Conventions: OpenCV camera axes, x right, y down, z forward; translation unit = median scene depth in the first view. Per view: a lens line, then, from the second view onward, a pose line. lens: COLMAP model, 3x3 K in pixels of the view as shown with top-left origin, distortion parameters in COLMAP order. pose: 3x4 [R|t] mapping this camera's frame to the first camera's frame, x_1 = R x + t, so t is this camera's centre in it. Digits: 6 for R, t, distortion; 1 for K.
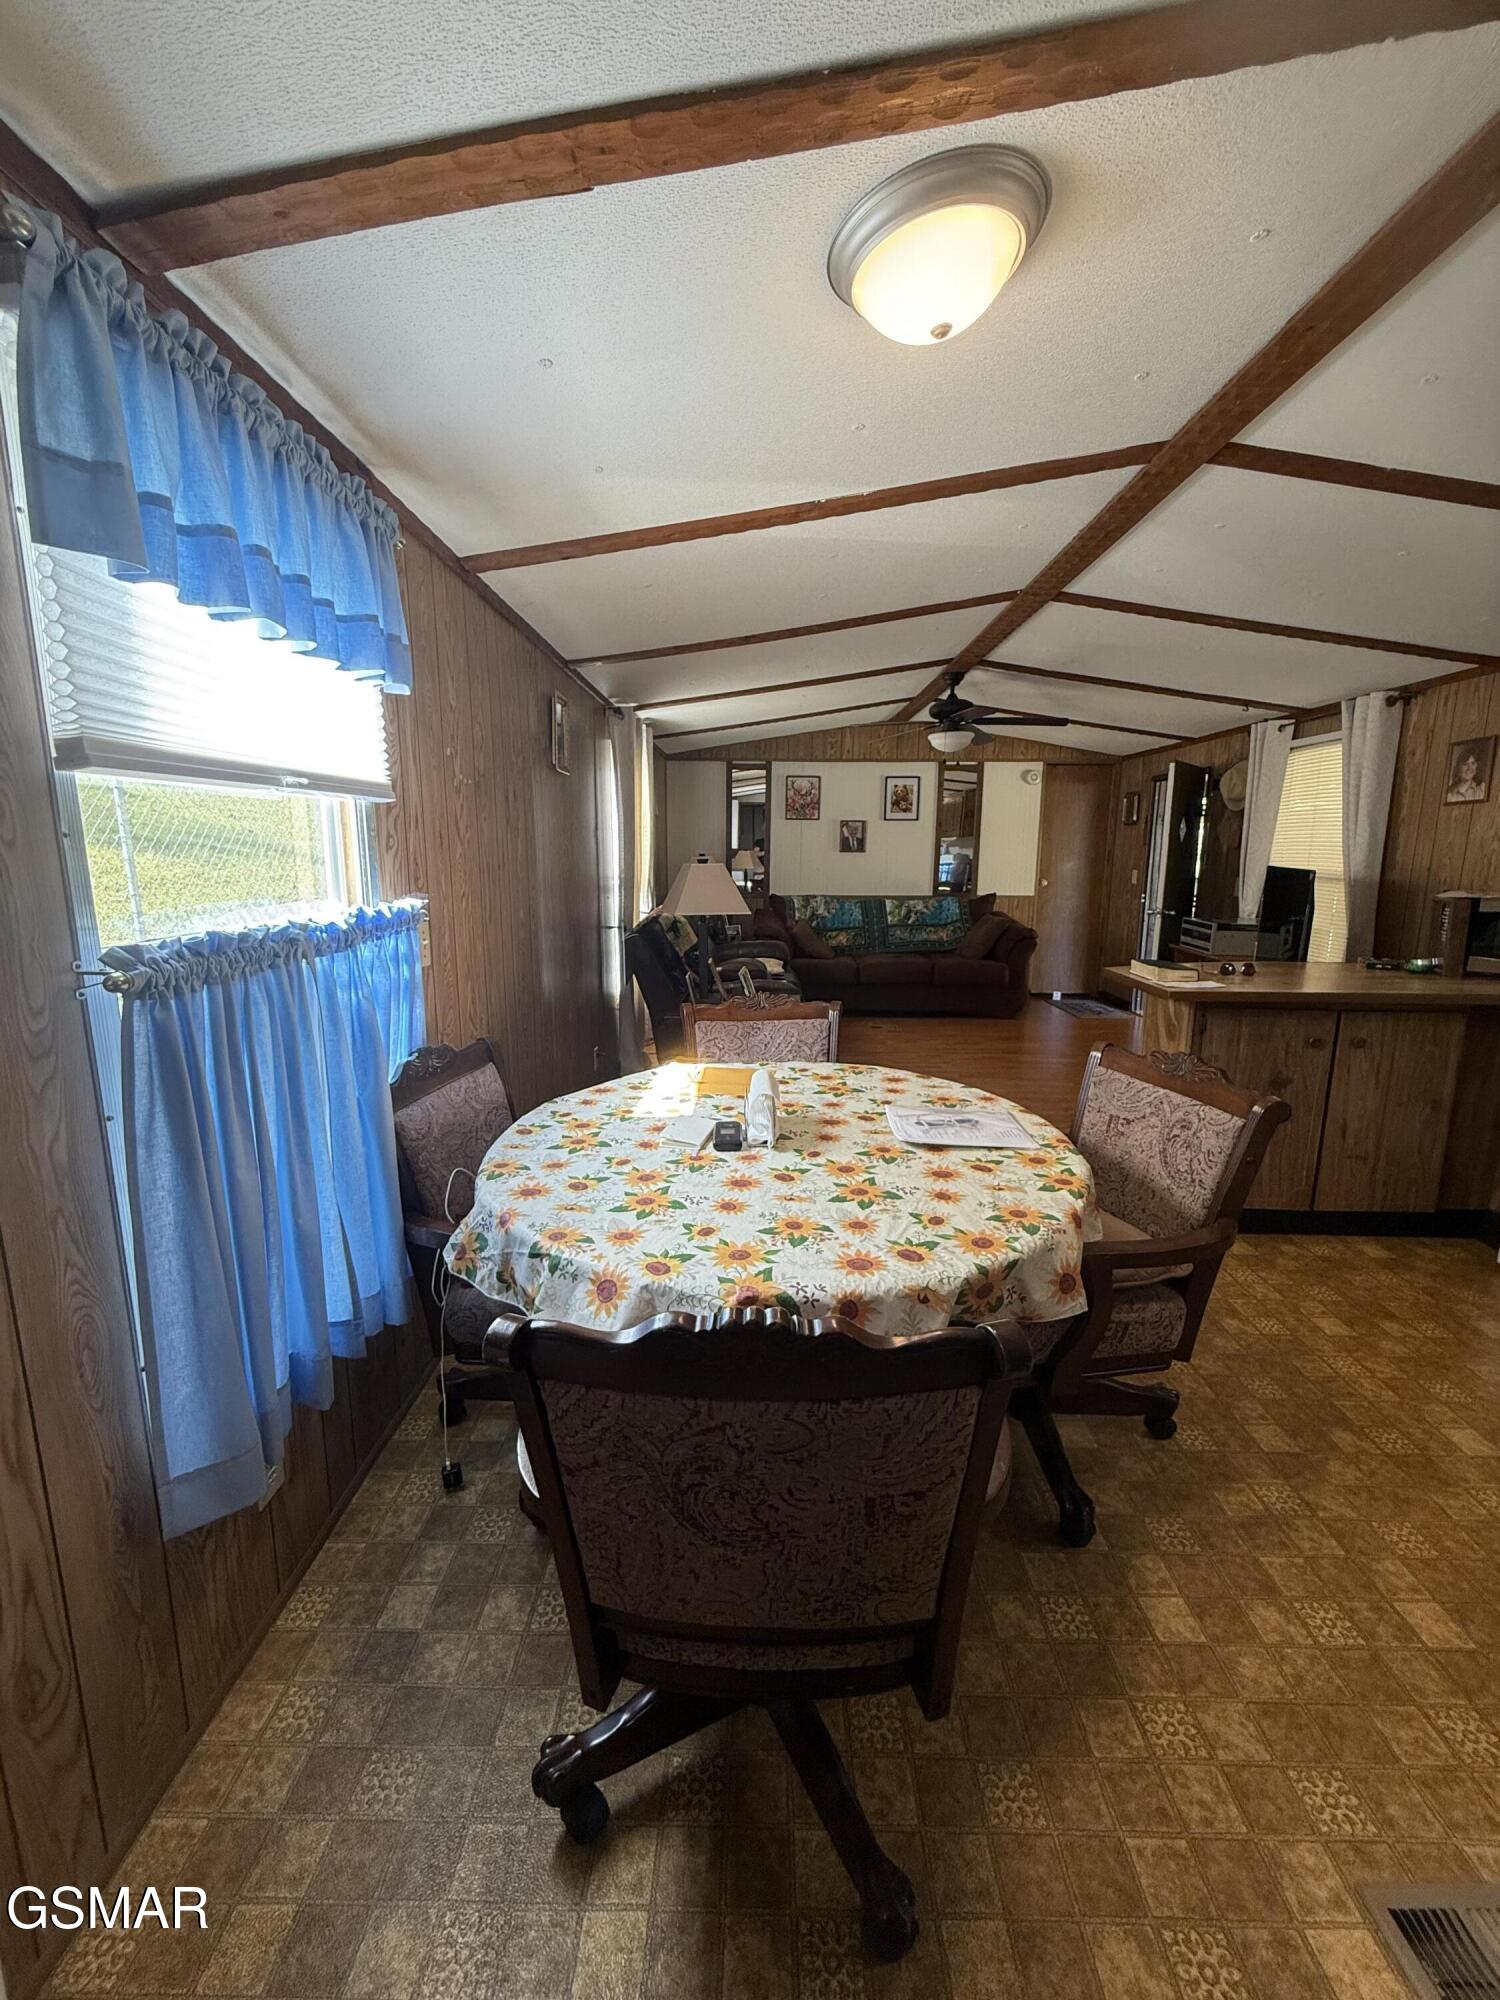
lens RADIAL K [[799.2, 0, 750.0], [0, 799.2, 1000.0], [0, 0, 1]] dist [0.000384, 0.000285]
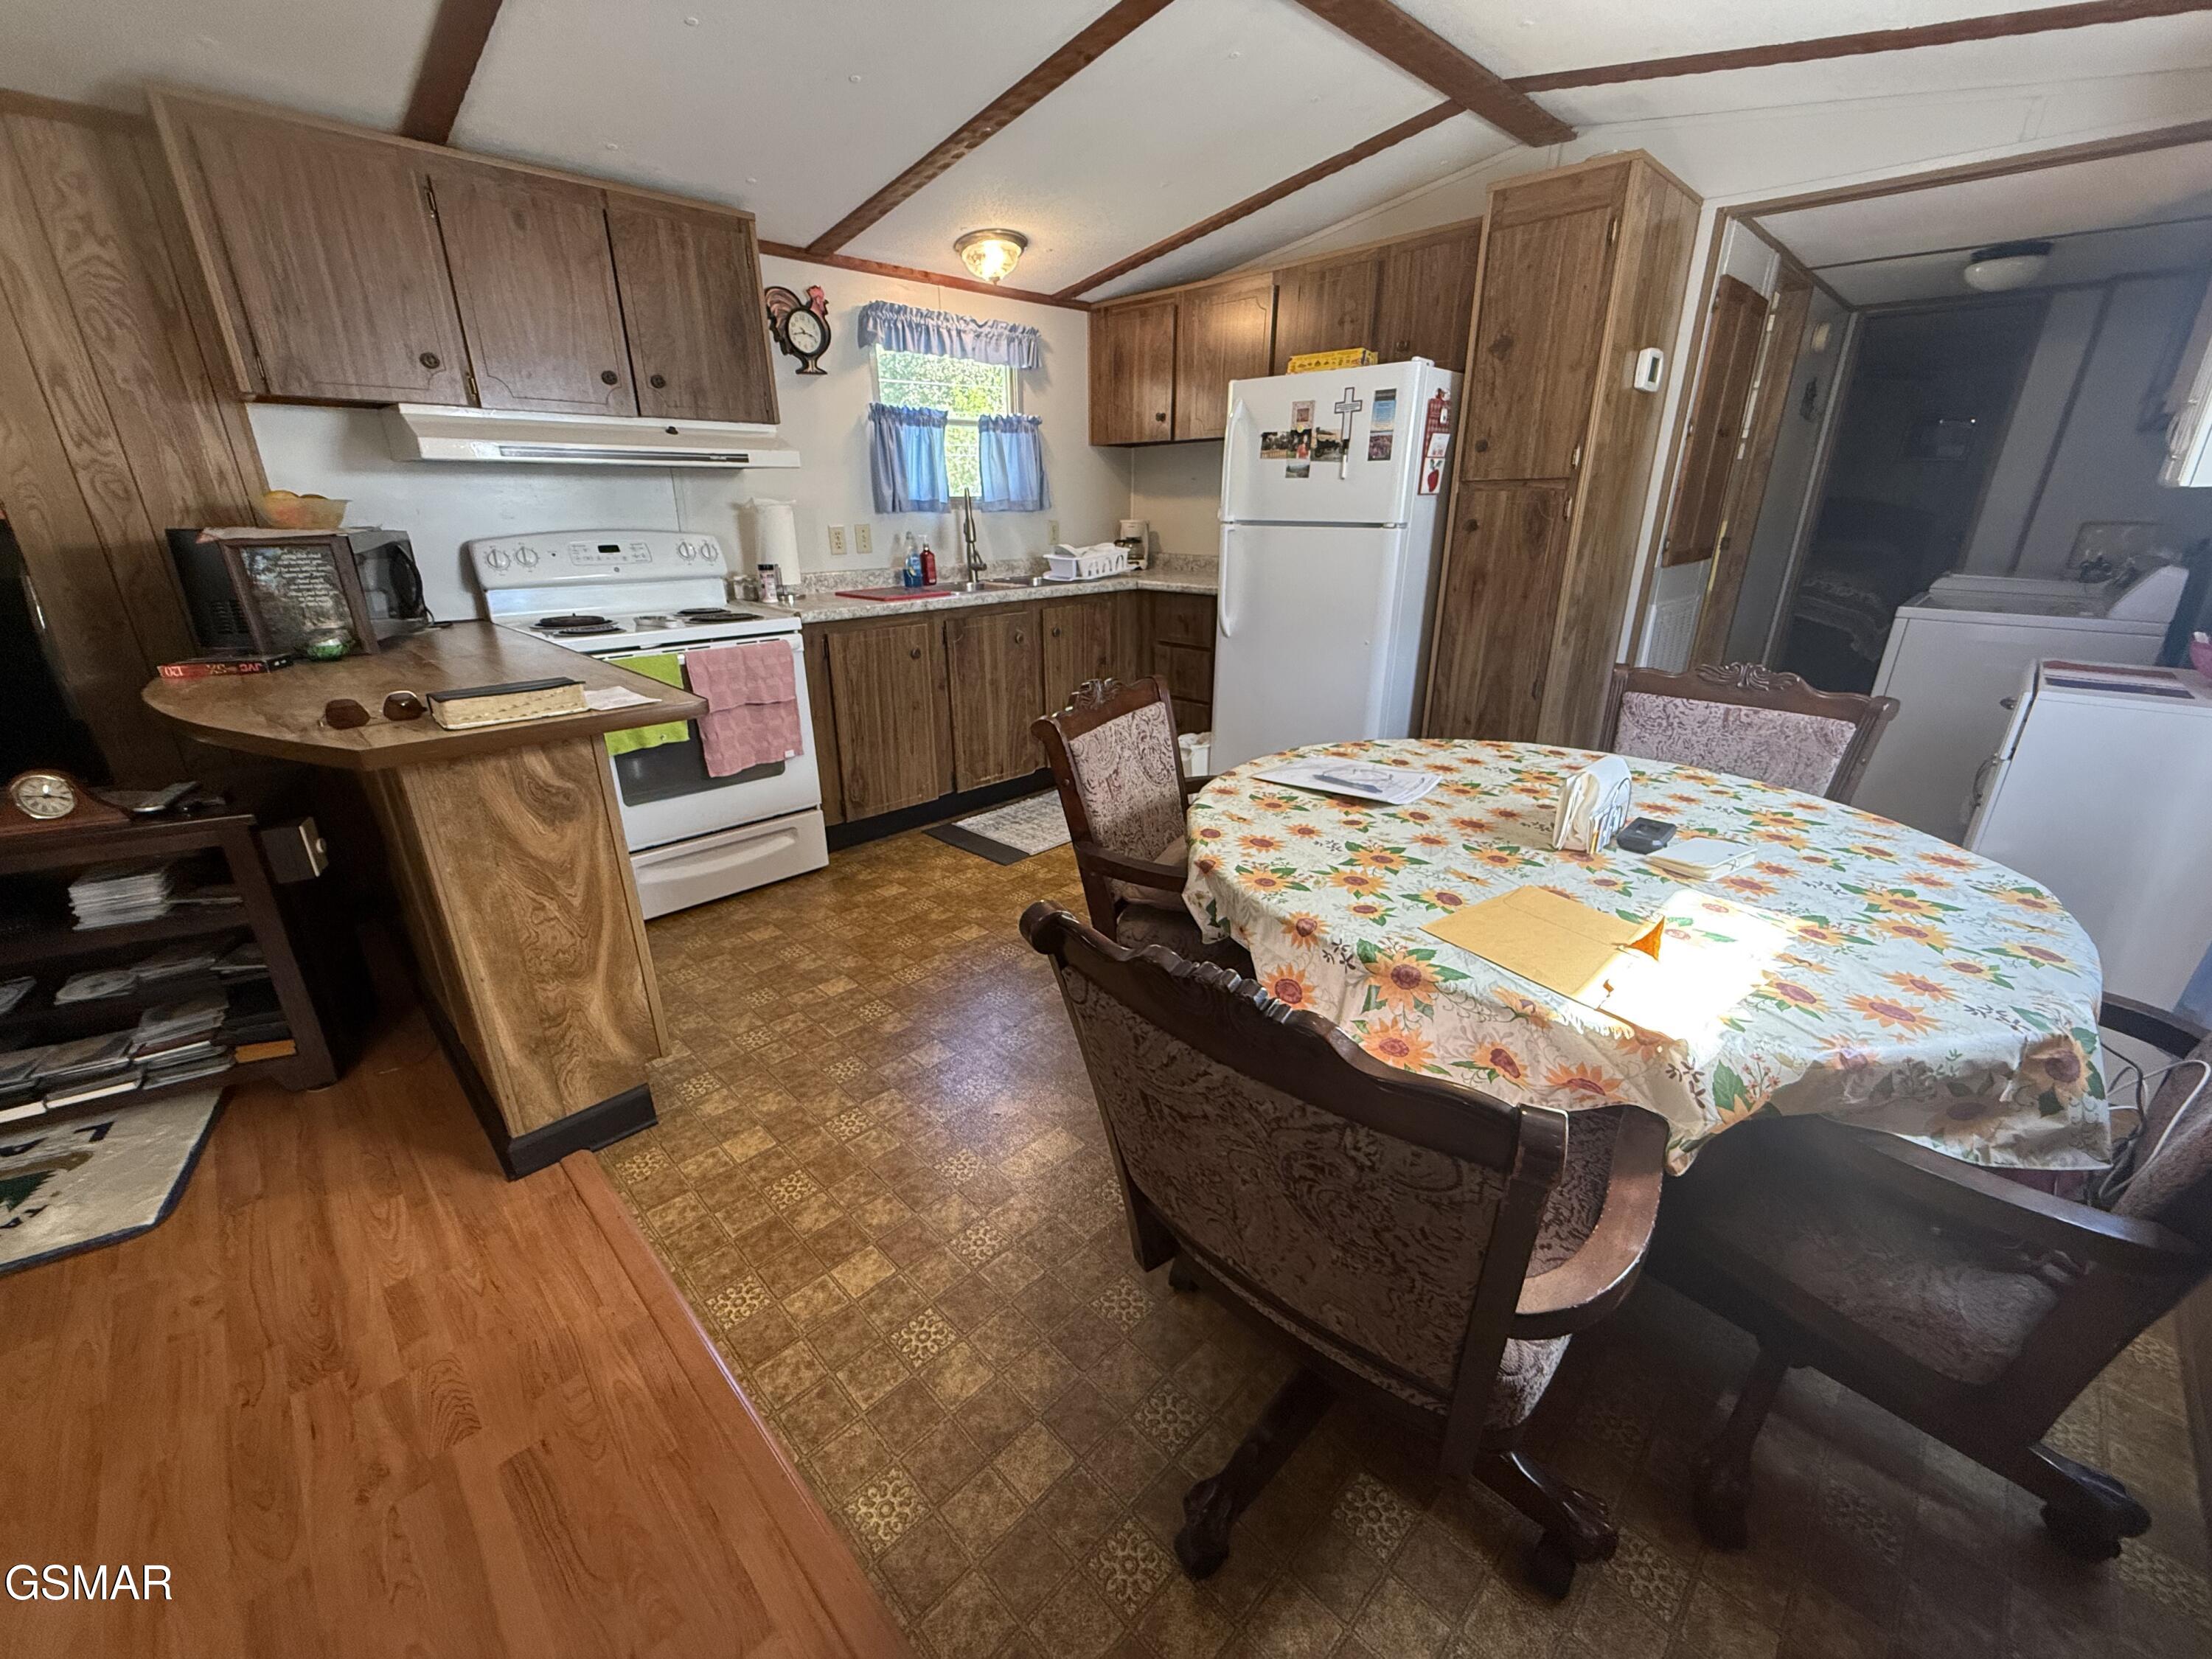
lens RADIAL K [[880.6, 0, 1099.0], [0, 880.6, 836.1], [0, 0, 1]] dist [-0.001440, -0.000109]
pose [[-0.716376, -0.247506, 0.652339, -0.048433], [0.129866, 0.871326, 0.473208, -0.070239], [-0.685521, 0.423712, -0.592054, 0.448469]]
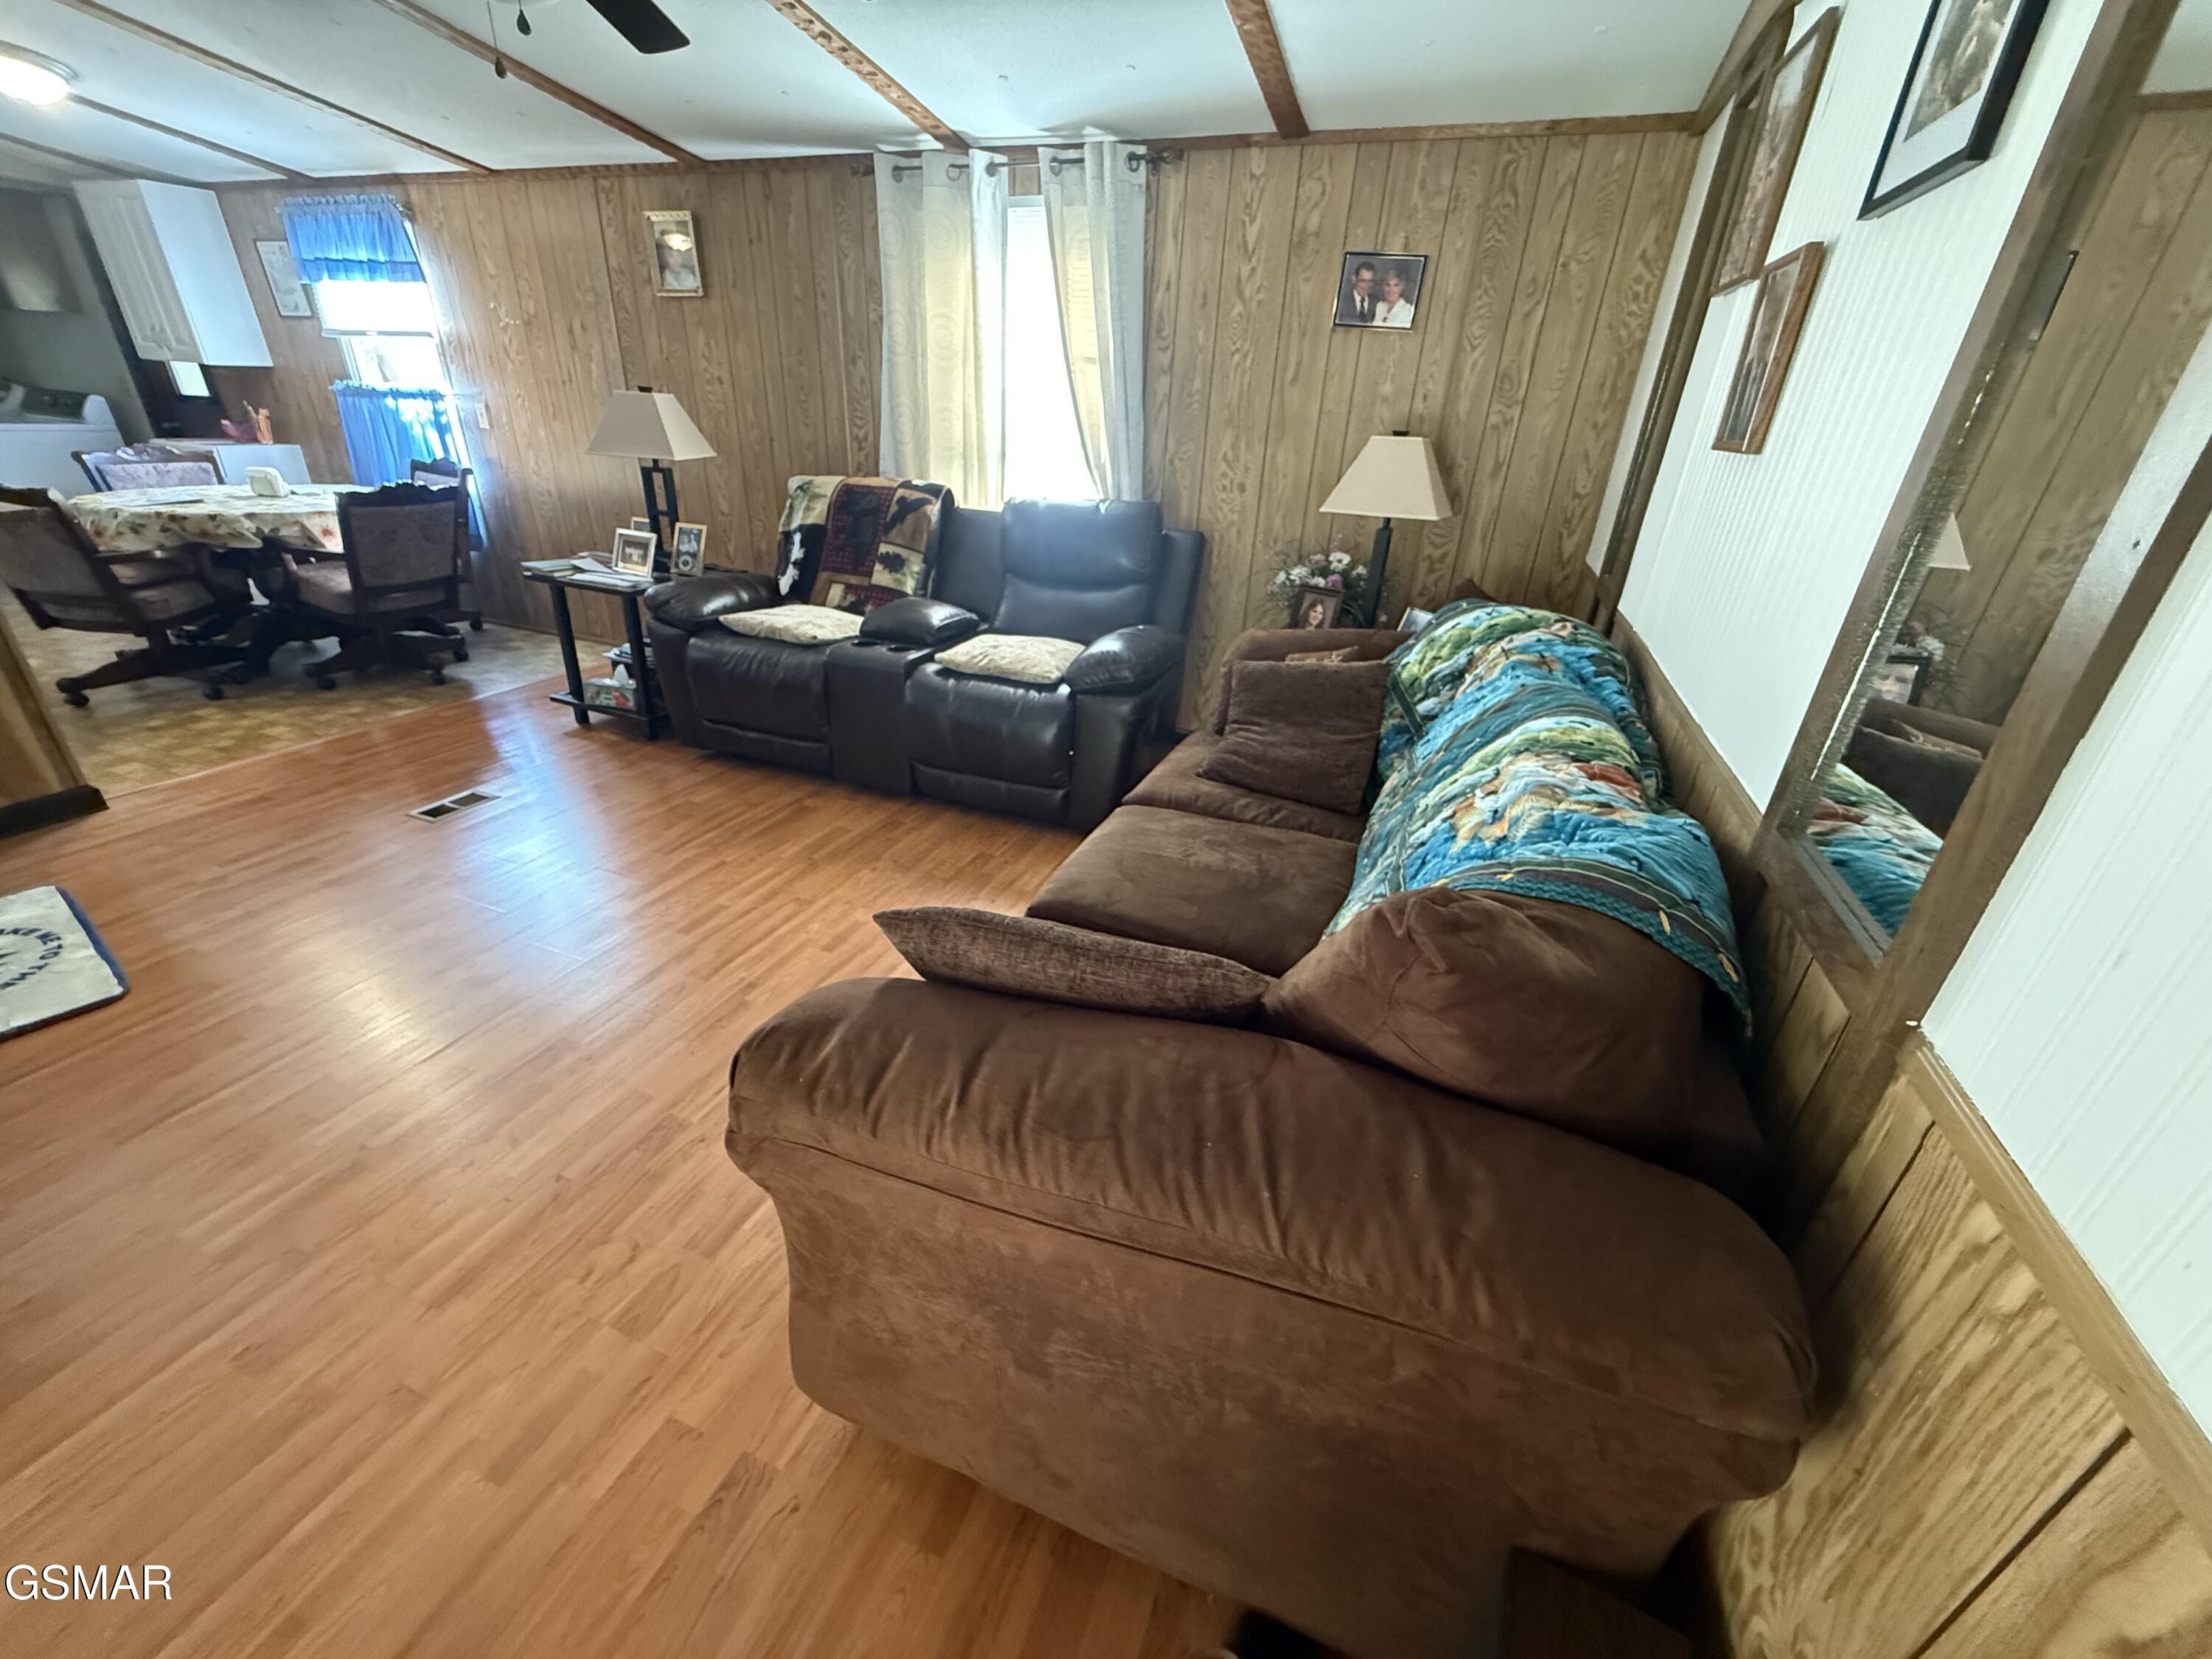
lens RADIAL K [[888.8, 0, 1101.9], [0, 888.8, 833.3], [0, 0, 1]] dist [-0.000528, 0.000298]
pose [[-0.355891, 0.391028, -0.848786, 0.402435], [-0.224003, 0.846081, 0.483705, -0.181673], [0.907284, 0.362277, -0.213521, 0.969190]]
